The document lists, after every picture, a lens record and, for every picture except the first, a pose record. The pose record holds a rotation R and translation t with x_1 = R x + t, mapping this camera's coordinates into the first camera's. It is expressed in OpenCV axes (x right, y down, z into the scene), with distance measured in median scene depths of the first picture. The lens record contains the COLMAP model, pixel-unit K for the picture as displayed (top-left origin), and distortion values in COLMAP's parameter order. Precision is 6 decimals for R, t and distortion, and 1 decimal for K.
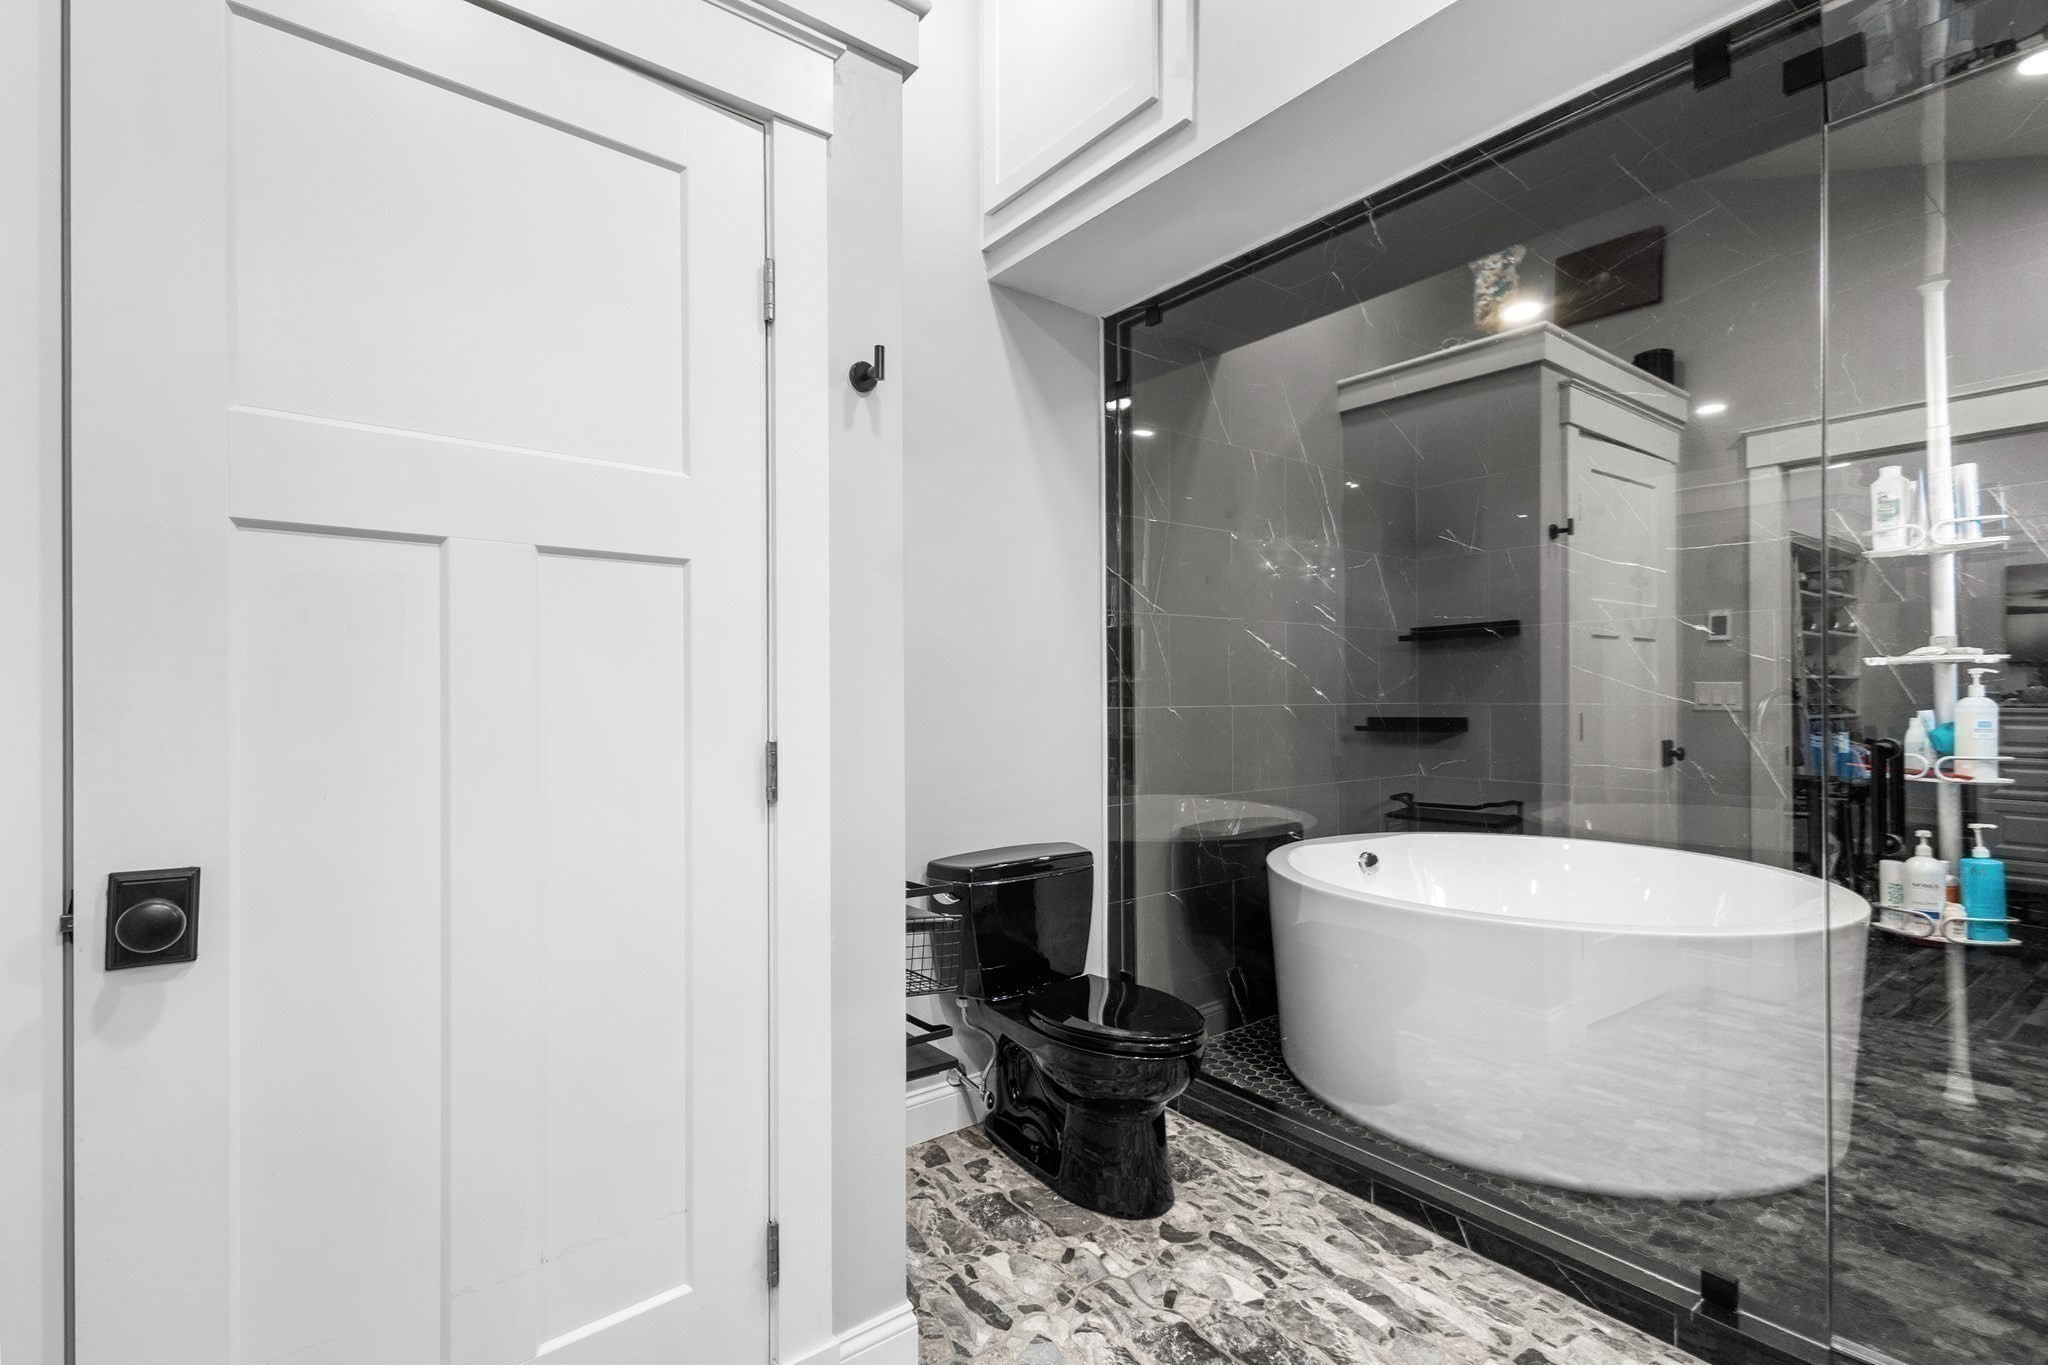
lens RADIAL K [[946.9, 0, 1021.8], [0, 946.9, 691.6], [0, 0, 1]] dist [0.004133, -0.000587]
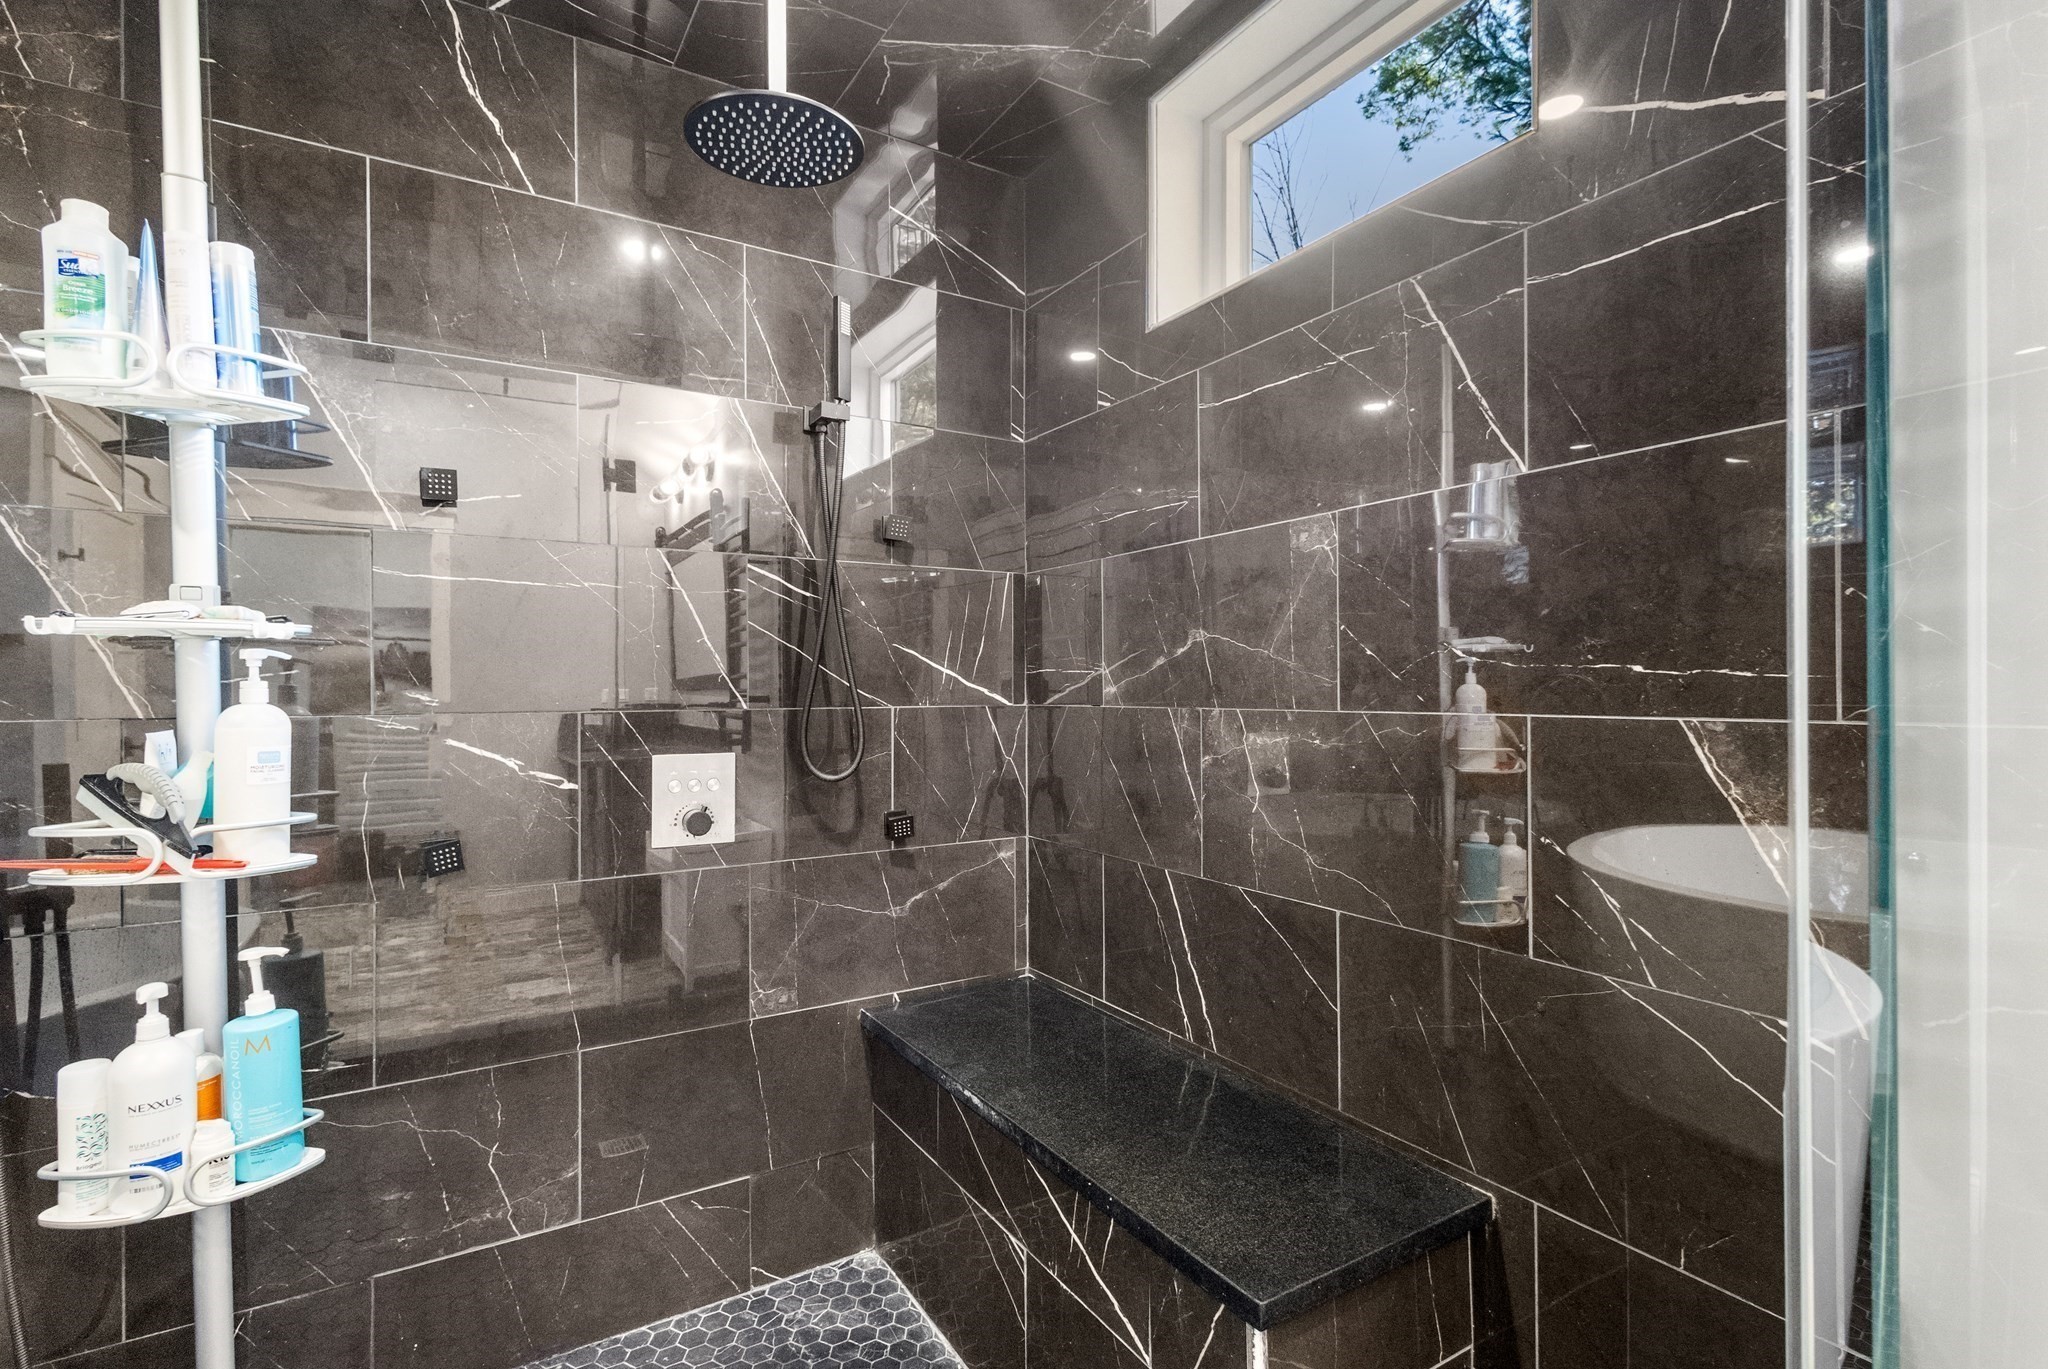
lens RADIAL K [[946.9, 0, 1014.9], [0, 946.9, 693.2], [0, 0, 1]] dist [0.004133, -0.000587]
pose [[0.088570, -0.001247, 0.996069, 0.522318], [-0.006131, 0.999980, 0.001797, -0.003335], [-0.996051, -0.006266, 0.088561, 0.536999]]
